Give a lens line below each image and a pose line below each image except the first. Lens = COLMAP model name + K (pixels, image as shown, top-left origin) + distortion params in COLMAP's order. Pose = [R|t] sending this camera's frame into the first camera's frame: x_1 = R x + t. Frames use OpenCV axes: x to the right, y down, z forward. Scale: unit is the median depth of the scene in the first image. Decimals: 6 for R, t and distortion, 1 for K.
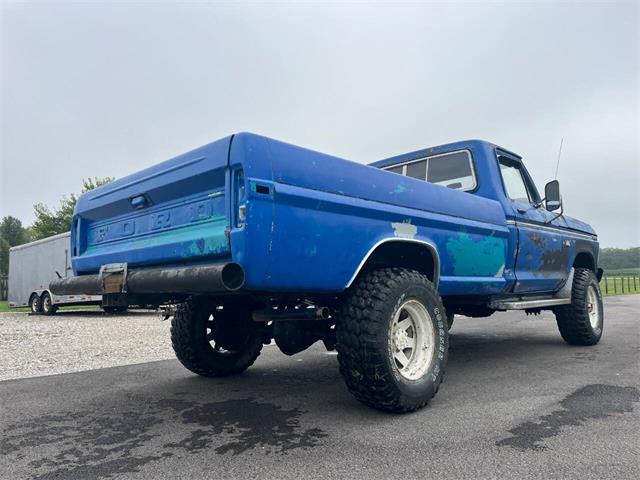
lens RADIAL K [[485.5, 0, 323.5], [0, 485.5, 234.1], [0, 0, 1]] dist [0.084464, -0.116773]
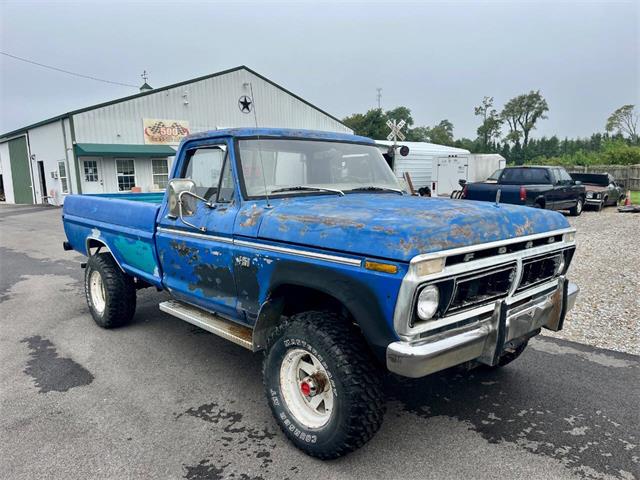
lens RADIAL K [[485.5, 0, 321.4], [0, 485.5, 240.8], [0, 0, 1]] dist [0.084464, -0.116773]
pose [[-0.067750, 0.161899, -0.984479, 1.888386], [0.117081, 0.981218, 0.153306, -0.159941], [0.990809, -0.104877, -0.085432, 1.962284]]
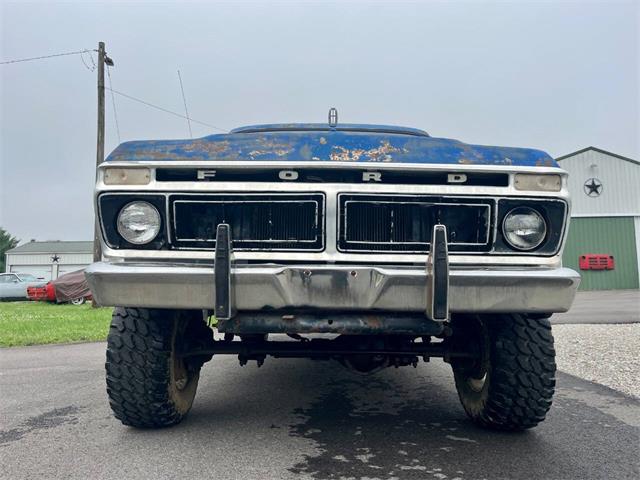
lens RADIAL K [[485.5, 0, 318.8], [0, 485.5, 242.4], [0, 0, 1]] dist [0.084464, -0.116773]
pose [[-0.736058, -0.033588, -0.676085, 1.367253], [0.086457, 0.985924, -0.143108, 0.238323], [0.671374, -0.163788, -0.722793, 2.733644]]
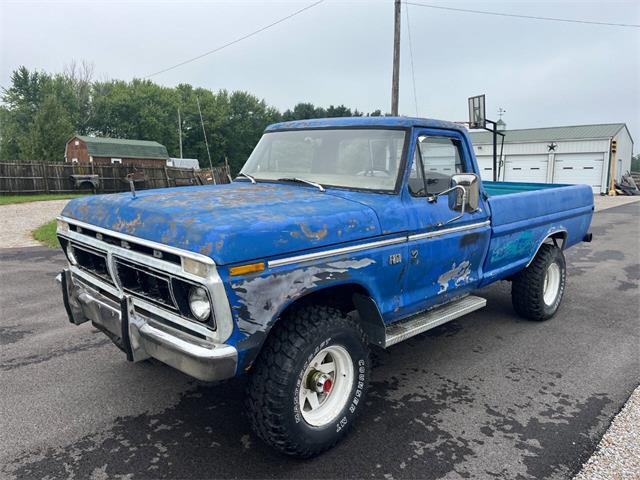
lens RADIAL K [[485.5, 0, 320.4], [0, 485.5, 242.8], [0, 0, 1]] dist [0.084464, -0.116773]
pose [[-0.999453, 0.010465, 0.031383, 0.456813], [0.012411, 0.997969, 0.062477, -0.000044], [-0.030666, 0.062832, -0.997553, 3.210995]]
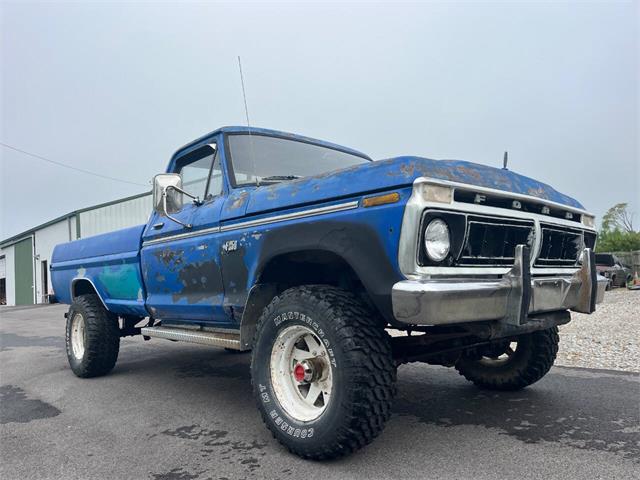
lens RADIAL K [[485.5, 0, 320.4], [0, 485.5, 244.1], [0, 0, 1]] dist [0.084464, -0.116773]
pose [[-0.075887, -0.045770, -0.996065, 1.802811], [0.143936, 0.987980, -0.056365, 0.109355], [0.986673, -0.147647, -0.068387, 1.939355]]
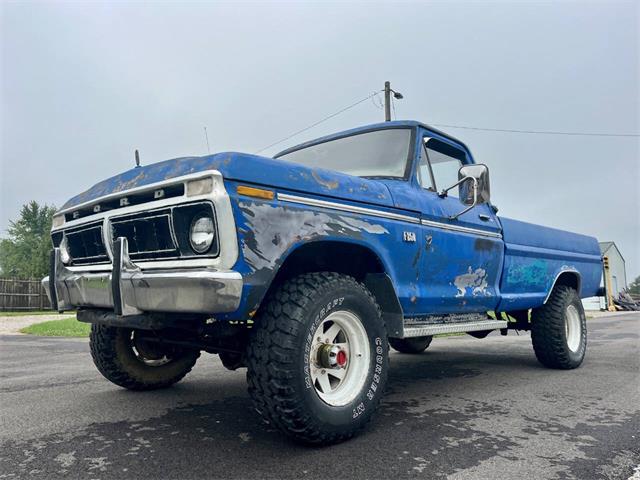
lens RADIAL K [[485.5, 0, 319.3], [0, 485.5, 239.1], [0, 0, 1]] dist [0.084464, -0.116773]
pose [[-0.999478, 0.024800, 0.020728, 0.490672], [0.019849, 0.977084, -0.211928, 0.311249], [-0.025508, -0.211406, -0.977066, 3.129711]]
